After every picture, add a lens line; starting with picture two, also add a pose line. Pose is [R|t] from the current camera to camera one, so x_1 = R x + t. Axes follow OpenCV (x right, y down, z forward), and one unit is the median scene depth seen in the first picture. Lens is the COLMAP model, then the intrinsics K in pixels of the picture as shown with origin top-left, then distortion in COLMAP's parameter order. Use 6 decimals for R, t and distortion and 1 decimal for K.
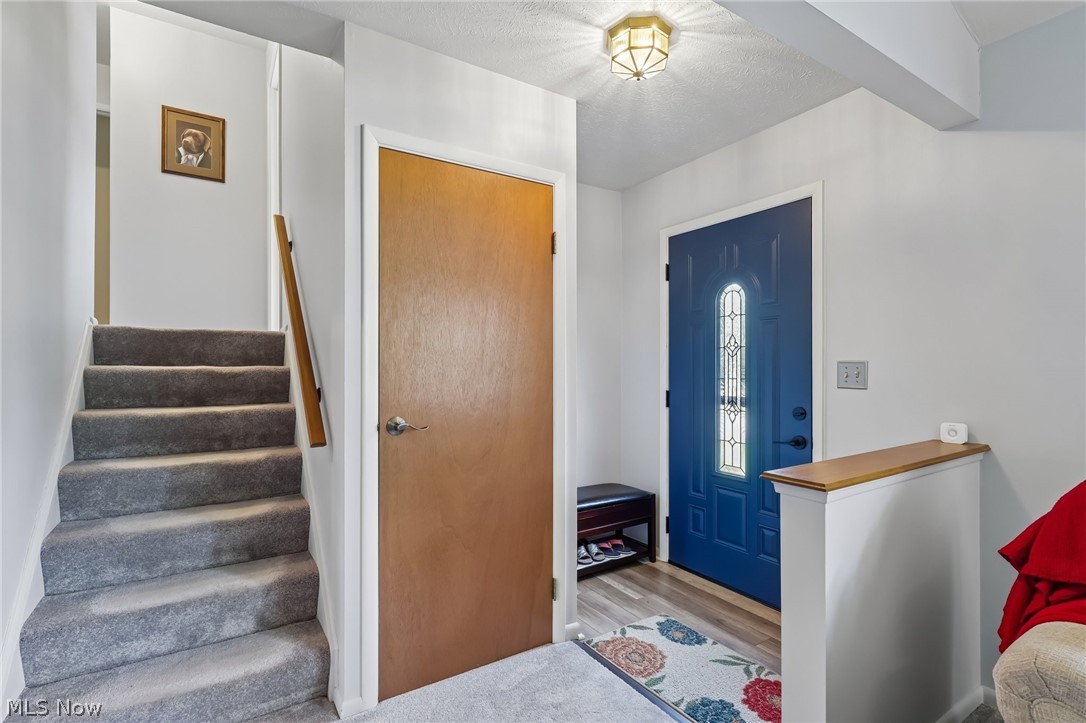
lens RADIAL K [[510.2, 0, 545.9], [0, 510.2, 370.0], [0, 0, 1]] dist [0.012841, -0.000016]
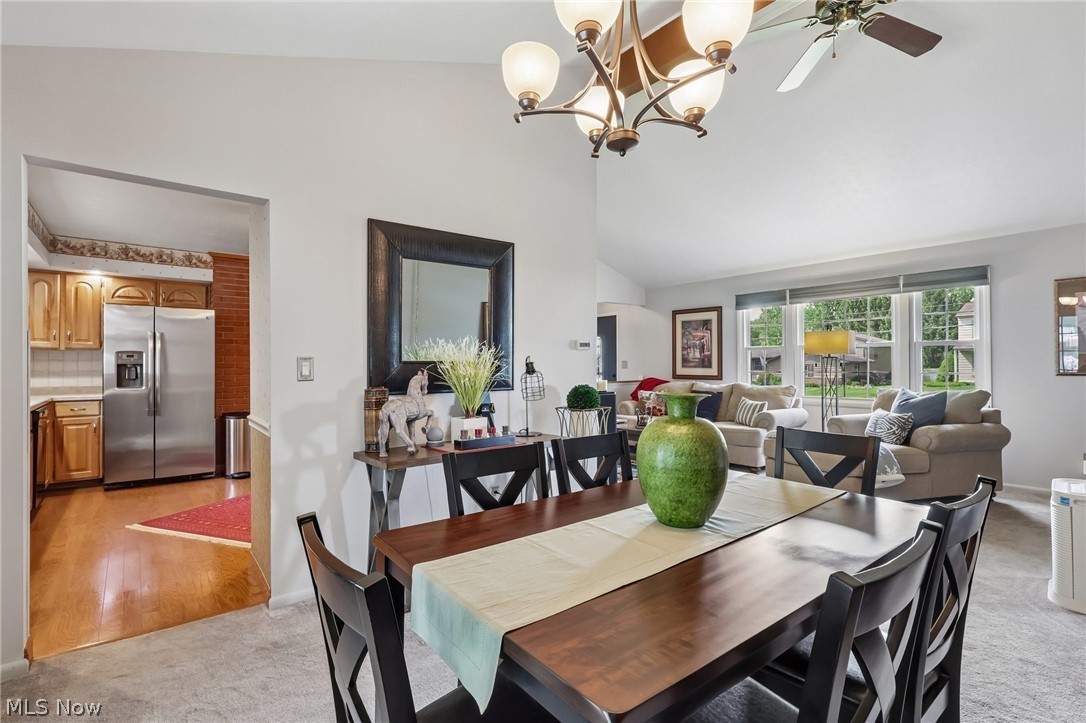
lens RADIAL K [[506.9, 0, 541.3], [0, 506.9, 364.0], [0, 0, 1]] dist [-0.002635, -0.000289]
pose [[0.995063, -0.000912, 0.099240, -0.343196], [0.001895, 0.999950, -0.009817, 0.036961], [-0.099226, 0.009956, 0.995015, -2.378500]]
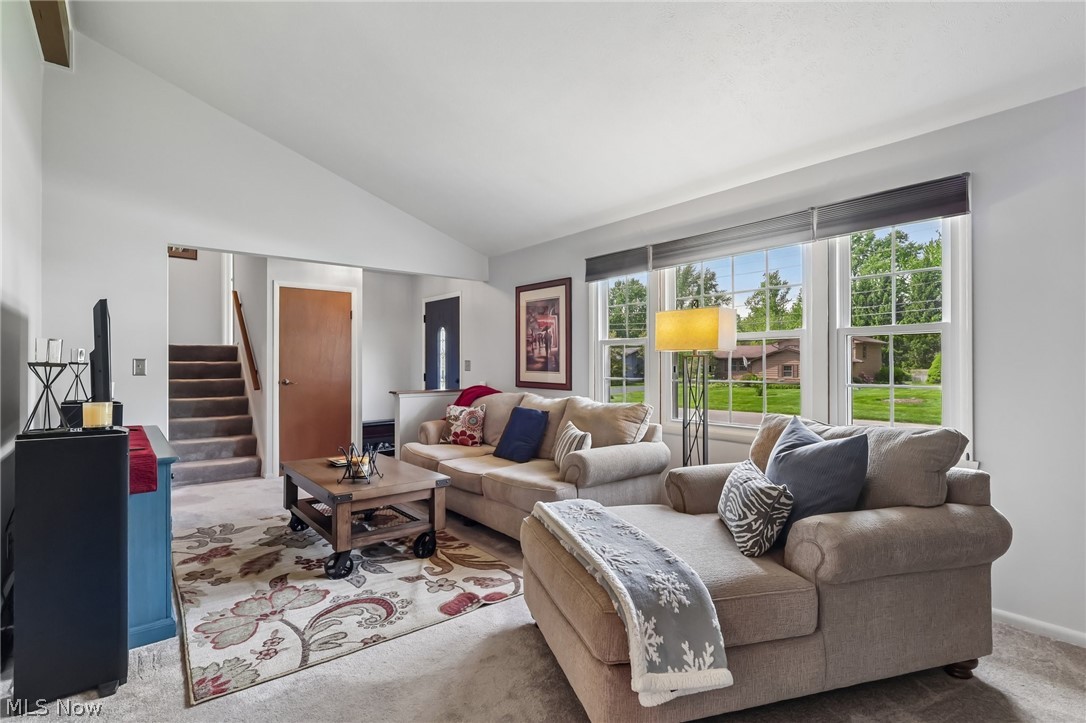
lens RADIAL K [[514.6, 0, 541.0], [0, 514.6, 369.4], [0, 0, 1]] dist [-0.001368, -0.000471]
pose [[0.993147, 0.002681, 0.116842, 0.596624], [-0.002951, 0.999993, 0.002139, 0.020329], [-0.116836, -0.002469, 0.993148, -1.530728]]
